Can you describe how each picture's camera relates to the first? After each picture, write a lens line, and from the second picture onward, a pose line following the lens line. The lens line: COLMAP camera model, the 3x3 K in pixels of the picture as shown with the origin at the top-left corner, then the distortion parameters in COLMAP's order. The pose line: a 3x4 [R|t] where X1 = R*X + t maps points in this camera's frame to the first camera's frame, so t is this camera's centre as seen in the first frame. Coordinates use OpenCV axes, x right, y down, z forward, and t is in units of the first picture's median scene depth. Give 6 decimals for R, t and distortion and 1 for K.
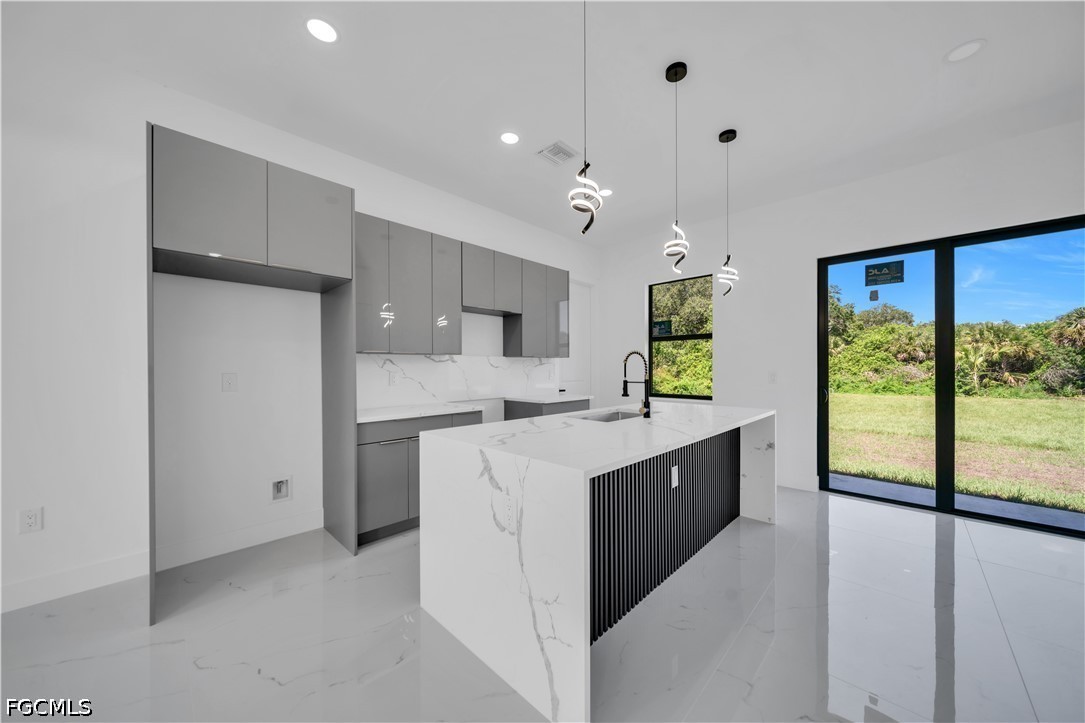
lens RADIAL K [[375.6, 0, 541.4], [0, 375.6, 367.4], [0, 0, 1]] dist [-0.000662, -0.000035]
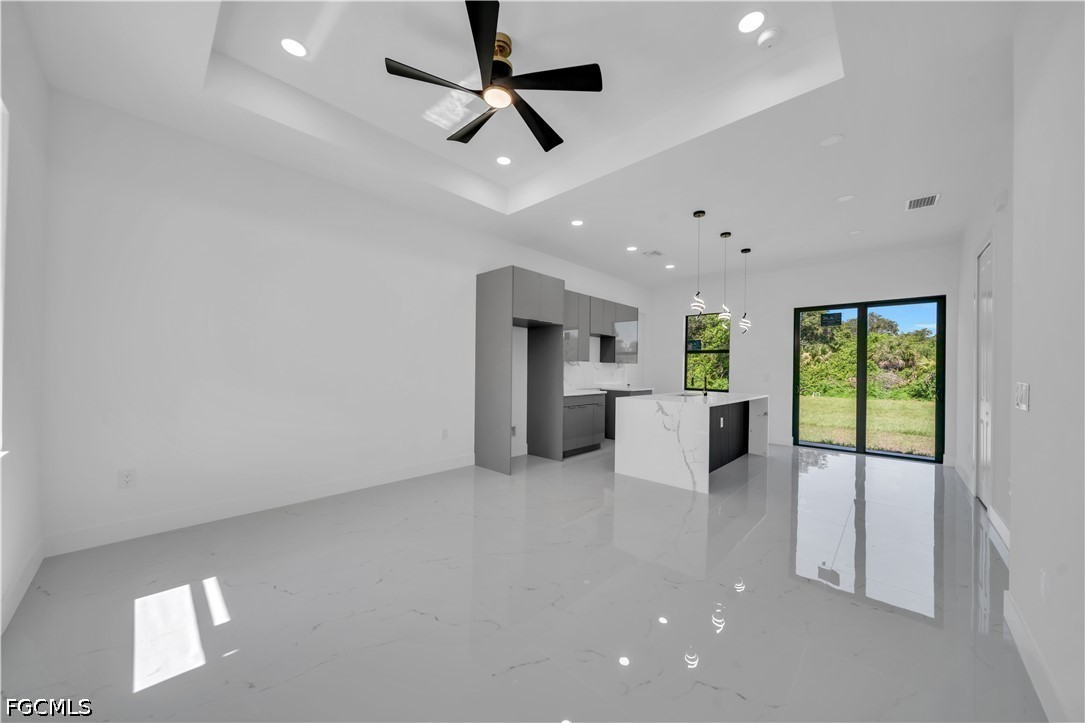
lens RADIAL K [[375.6, 0, 541.4], [0, 375.6, 367.4], [0, 0, 1]] dist [-0.000662, -0.000035]
pose [[0.999729, 0.016581, 0.016346, -0.378429], [-0.016537, 0.999859, -0.002802, 0.001098], [-0.016390, 0.002531, 0.999862, -0.595939]]
